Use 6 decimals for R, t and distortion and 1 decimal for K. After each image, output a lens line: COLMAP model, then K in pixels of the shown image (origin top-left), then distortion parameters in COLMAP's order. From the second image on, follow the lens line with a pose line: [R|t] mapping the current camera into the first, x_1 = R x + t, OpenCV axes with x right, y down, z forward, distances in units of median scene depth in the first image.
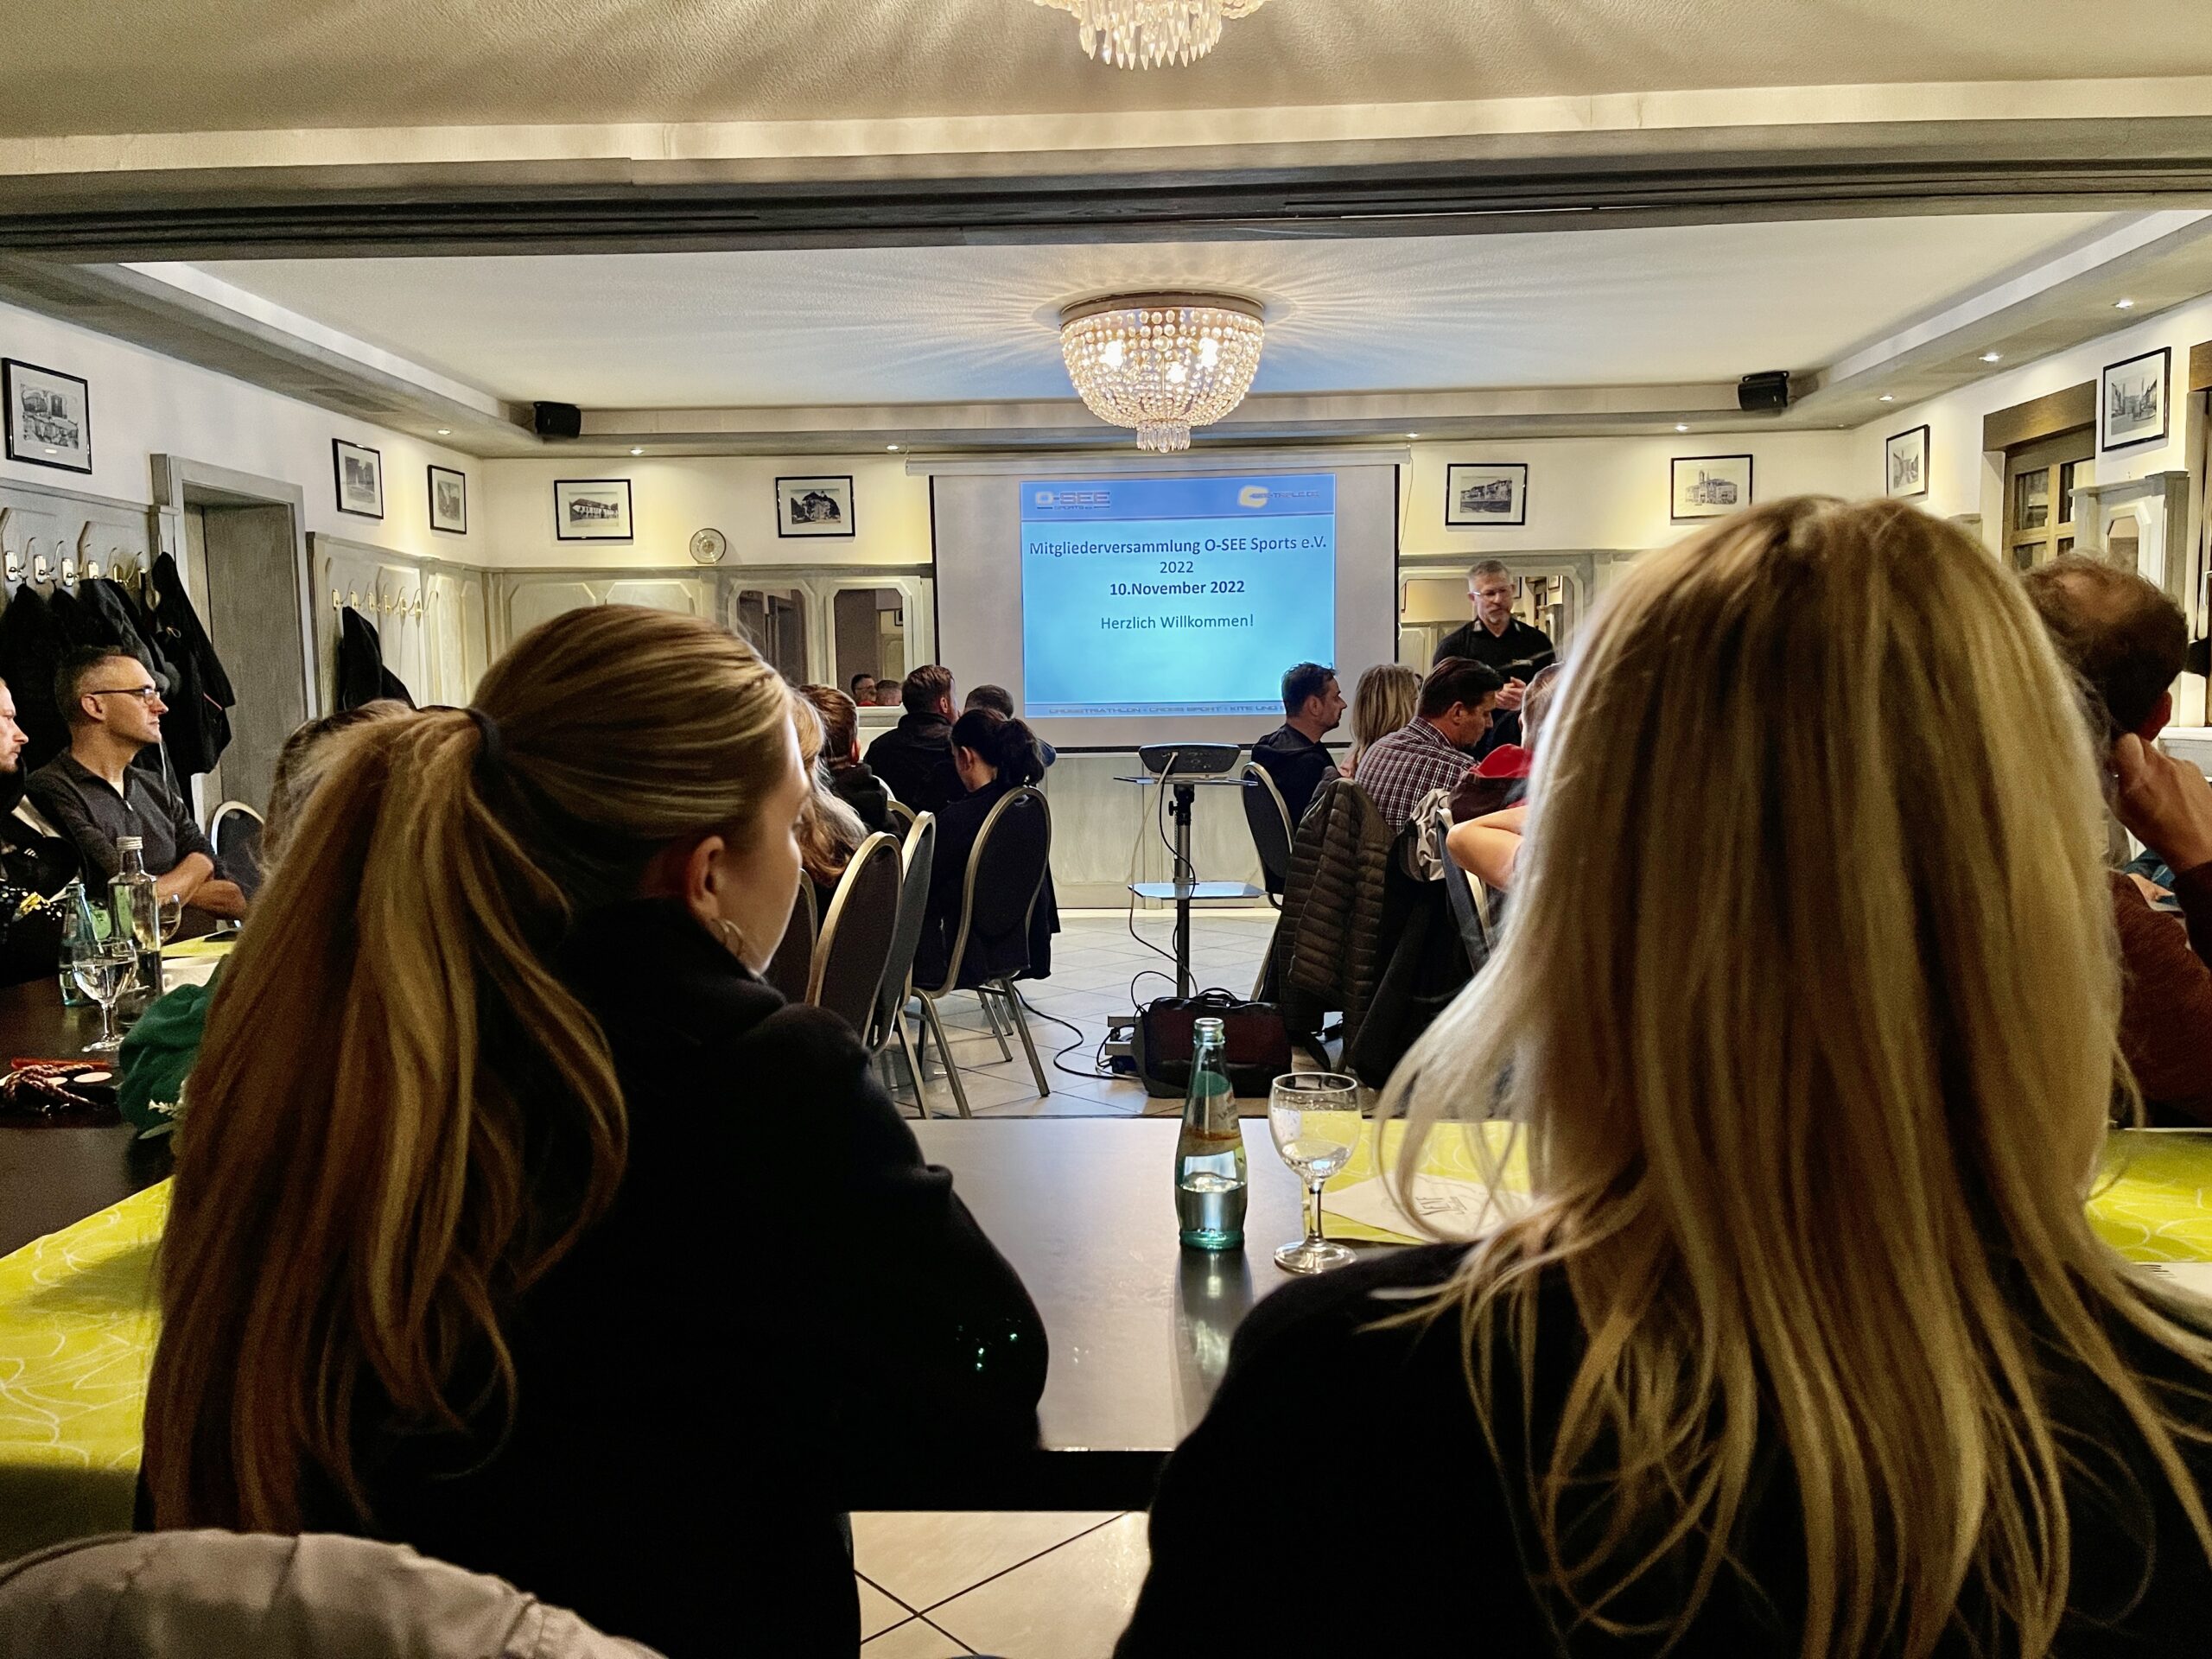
lens RADIAL K [[1695.1, 0, 1106.0], [0, 1695.1, 829.5], [0, 0, 1]] dist [0.121880, -0.169910]
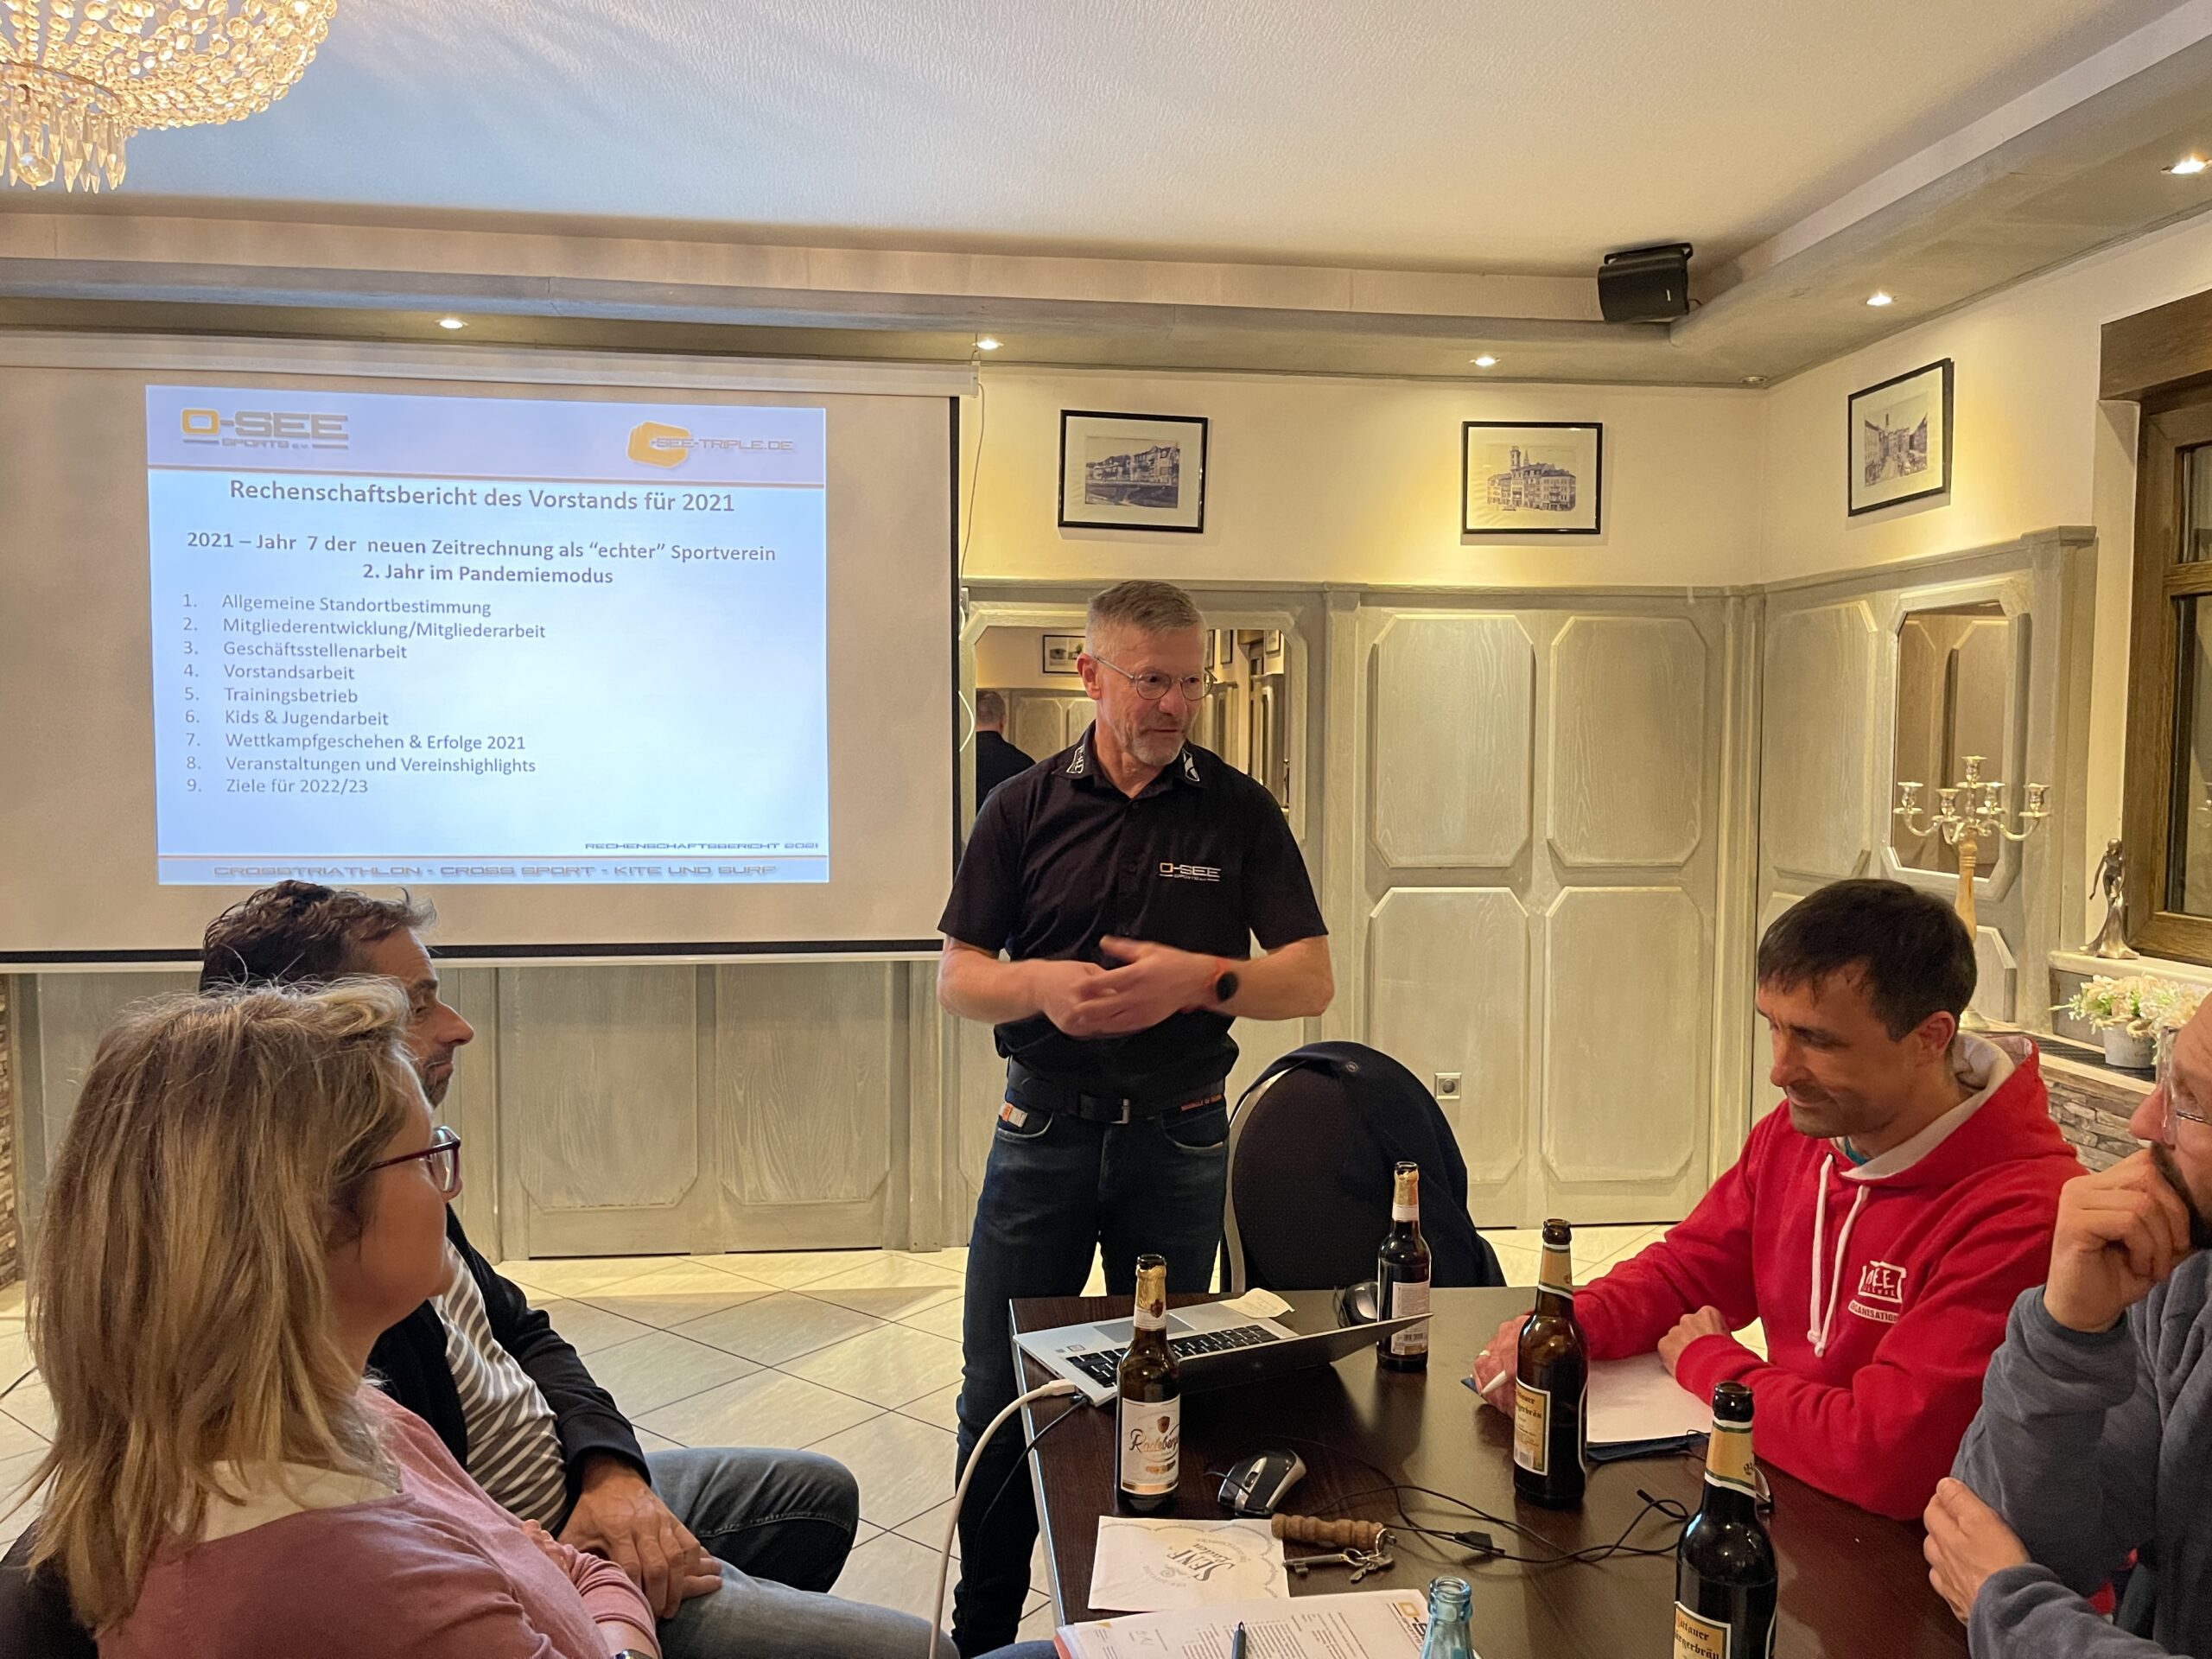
lens RADIAL K [[1695.1, 0, 1106.0], [0, 1695.1, 829.5], [0, 0, 1]] dist [0.121880, -0.169910]
pose [[0.988700, 0.014998, 0.149152, 0.140228], [-0.010404, 0.999448, -0.031536, -0.069362], [-0.149543, 0.029628, 0.988311, 0.492946]]
